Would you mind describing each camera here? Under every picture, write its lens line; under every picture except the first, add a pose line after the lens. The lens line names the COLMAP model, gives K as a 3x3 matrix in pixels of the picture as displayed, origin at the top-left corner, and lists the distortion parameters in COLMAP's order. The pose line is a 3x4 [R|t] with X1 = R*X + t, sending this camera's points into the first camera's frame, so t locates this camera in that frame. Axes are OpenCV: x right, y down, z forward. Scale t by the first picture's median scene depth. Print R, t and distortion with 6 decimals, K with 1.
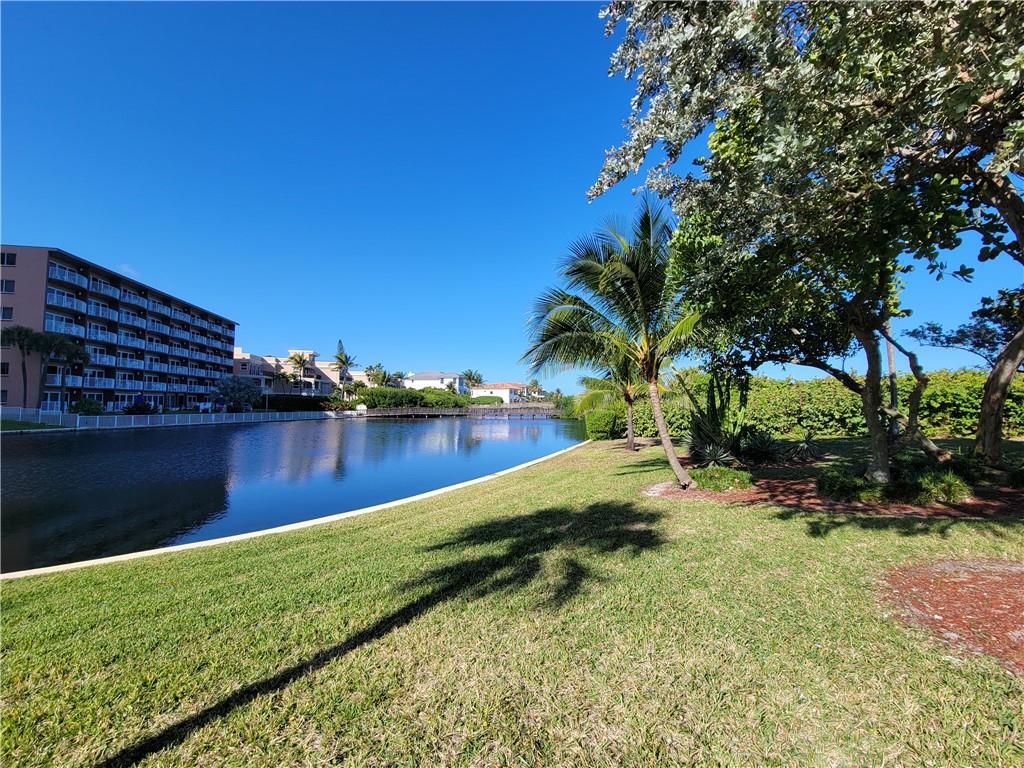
lens RADIAL K [[420.7, 0, 512.8], [0, 420.7, 384.1], [0, 0, 1]] dist [0.002702, -0.003514]
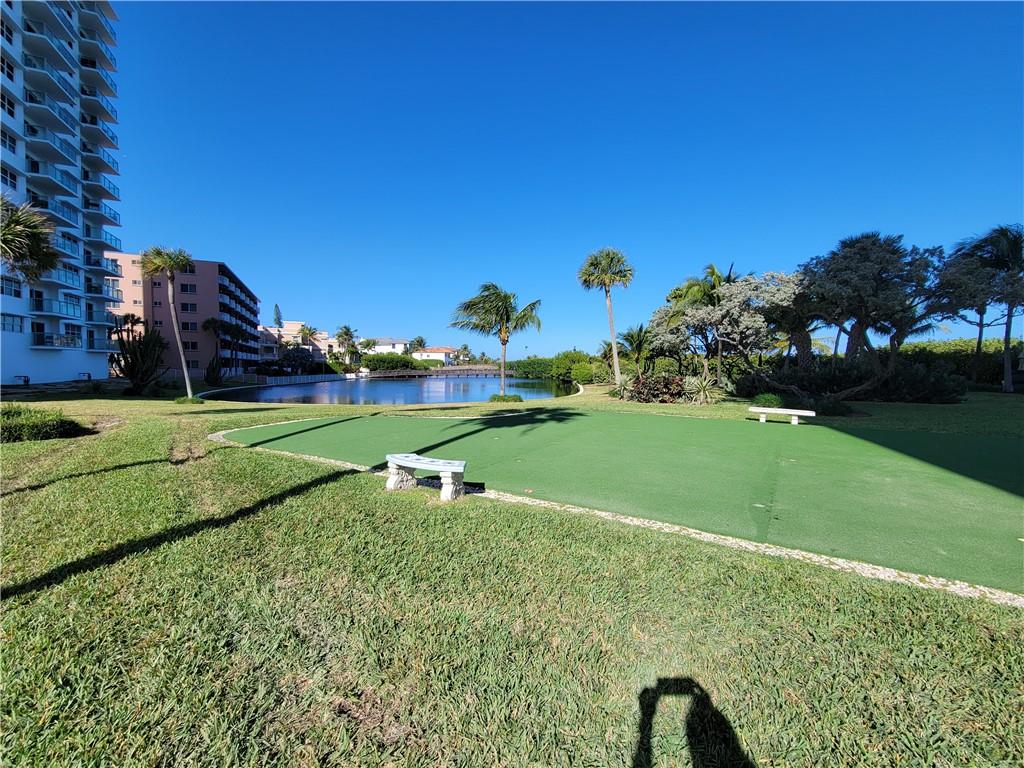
lens RADIAL K [[420.7, 0, 513.2], [0, 420.7, 385.6], [0, 0, 1]] dist [0.002702, -0.003514]
pose [[0.974055, -0.017864, 0.225604, -0.193973], [-0.003630, 0.995518, 0.094501, -0.017383], [-0.226281, -0.092868, 0.969625, -0.288613]]
